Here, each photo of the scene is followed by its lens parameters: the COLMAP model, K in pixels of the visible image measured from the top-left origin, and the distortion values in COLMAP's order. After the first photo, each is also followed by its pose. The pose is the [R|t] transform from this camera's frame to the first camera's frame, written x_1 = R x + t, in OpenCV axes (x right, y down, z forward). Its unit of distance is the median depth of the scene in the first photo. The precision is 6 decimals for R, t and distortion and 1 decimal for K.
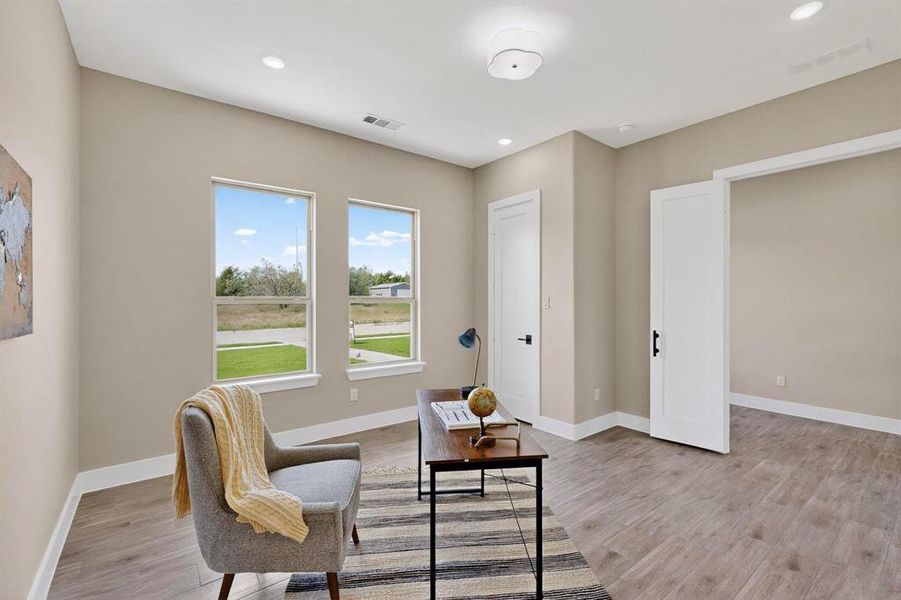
lens RADIAL K [[392.4, 0, 449.2], [0, 392.4, 295.5], [0, 0, 1]] dist [-0.001899, -0.000083]
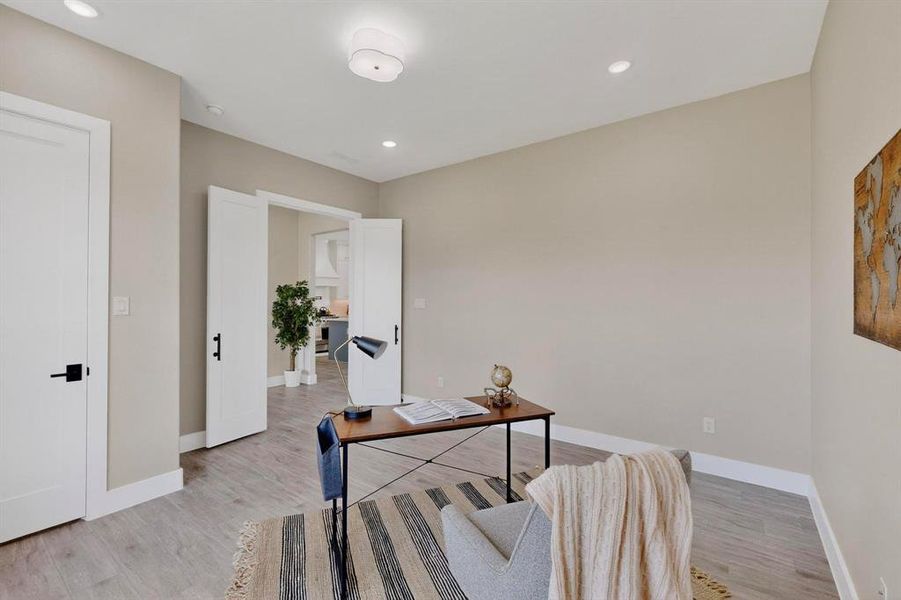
lens RADIAL K [[392.4, 0, 448.7], [0, 392.4, 303.7], [0, 0, 1]] dist [-0.001899, -0.000083]
pose [[-0.253738, -0.005663, 0.967257, -0.588153], [-0.011482, 0.999930, 0.002842, 0.005889], [-0.967205, -0.010385, -0.253785, 0.756241]]
